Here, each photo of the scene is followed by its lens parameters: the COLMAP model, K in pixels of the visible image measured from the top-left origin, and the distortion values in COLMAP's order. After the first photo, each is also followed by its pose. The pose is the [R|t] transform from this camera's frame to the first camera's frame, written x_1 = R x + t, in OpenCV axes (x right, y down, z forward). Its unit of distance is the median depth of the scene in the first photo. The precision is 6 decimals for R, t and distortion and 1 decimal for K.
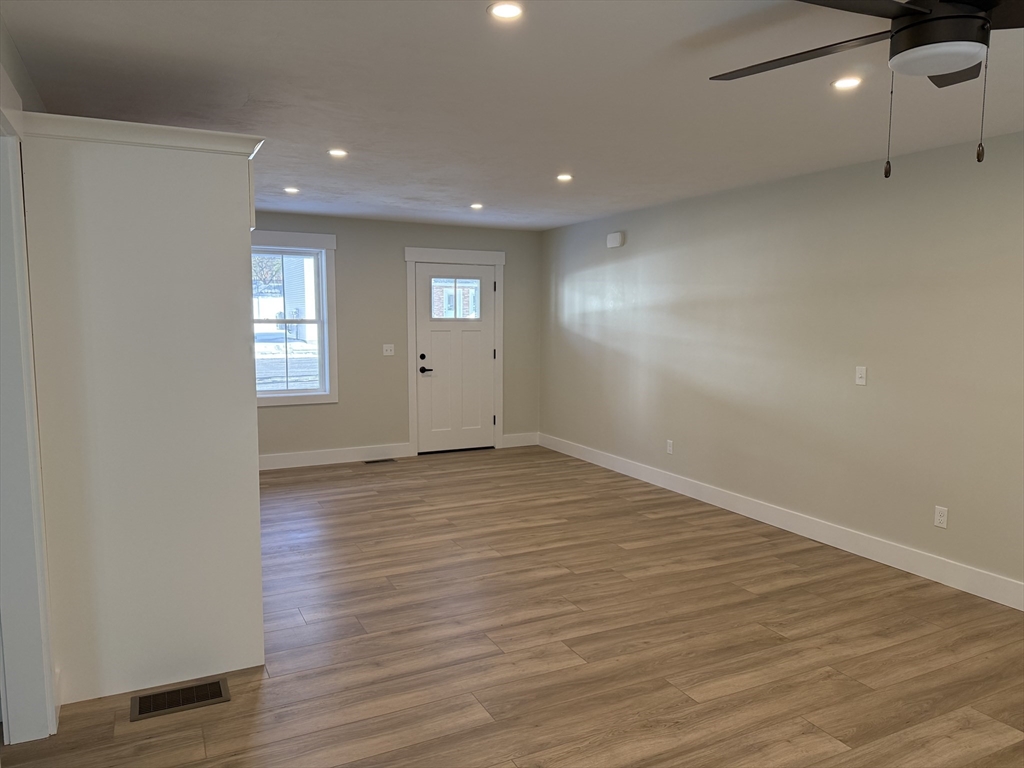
lens RADIAL K [[709.4, 0, 512.0], [0, 709.4, 384.0], [0, 0, 1]] dist [0.144883, -0.214257]
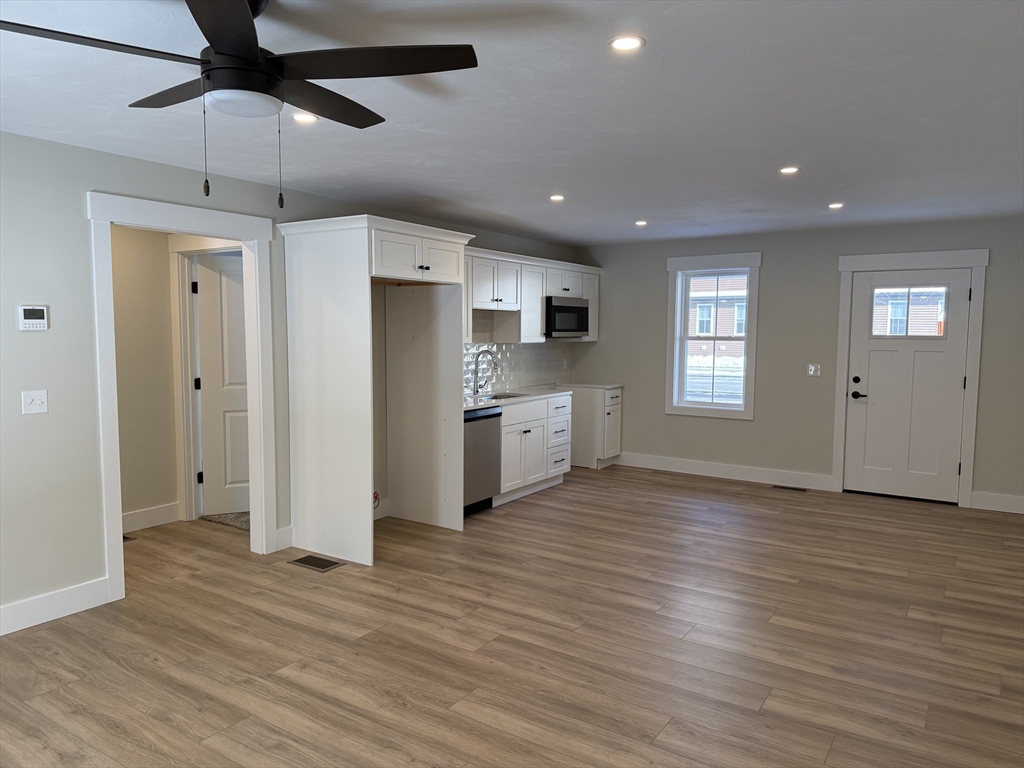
lens RADIAL K [[709.4, 0, 512.0], [0, 709.4, 384.0], [0, 0, 1]] dist [0.144883, -0.214257]
pose [[0.495898, 0.065135, -0.865935, 0.551320], [-0.086707, 0.995914, 0.025258, -0.024764], [0.864041, 0.062557, 0.499519, 0.255211]]
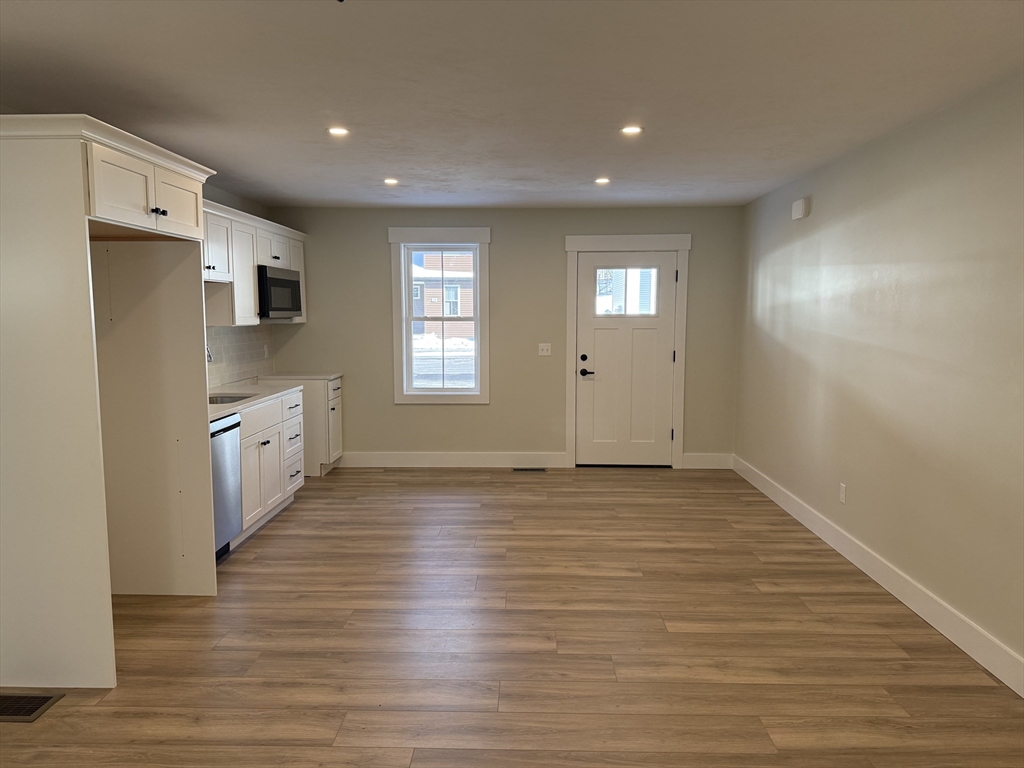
lens RADIAL K [[714.0, 0, 514.6], [0, 714.0, 381.4], [0, 0, 1]] dist [0.119868, -0.189176]
pose [[0.884164, 0.040913, -0.465382, 0.276382], [-0.040698, 0.999116, 0.010515, -0.018657], [0.465401, 0.009643, 0.885048, 0.214518]]
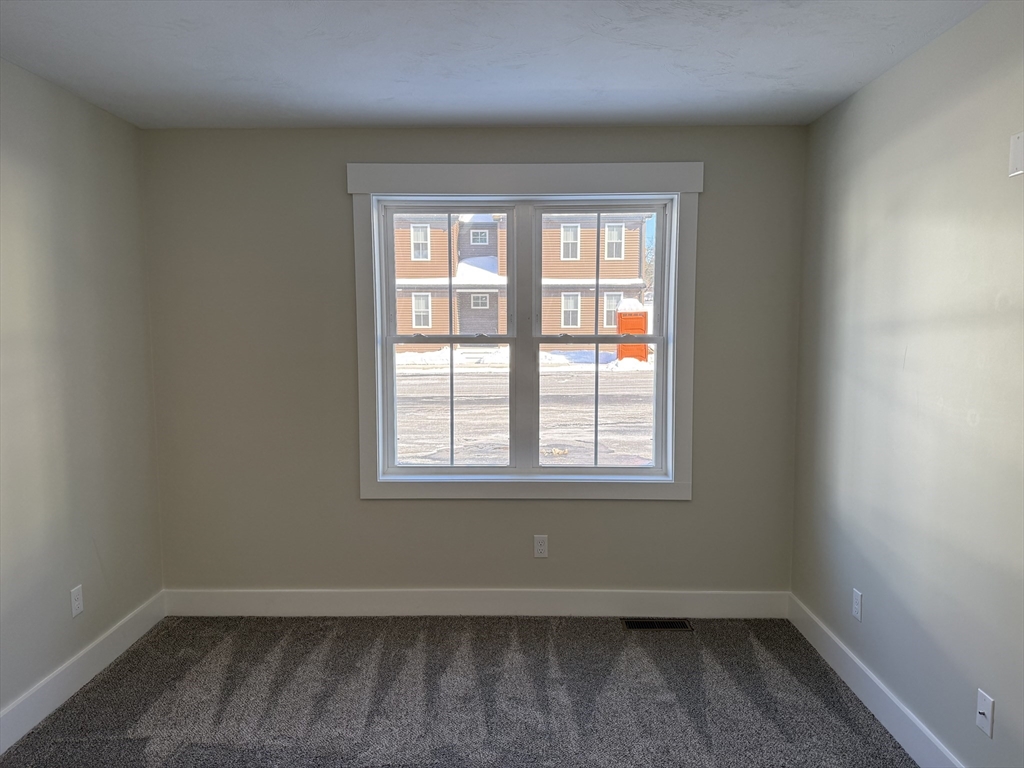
lens RADIAL K [[709.4, 0, 512.0], [0, 709.4, 384.0], [0, 0, 1]] dist [0.144883, -0.214257]
pose [[0.895145, 0.031633, -0.444652, -0.165181], [-0.039693, 0.999173, -0.008825, -0.056070], [0.444005, 0.025550, 0.895660, 0.605247]]
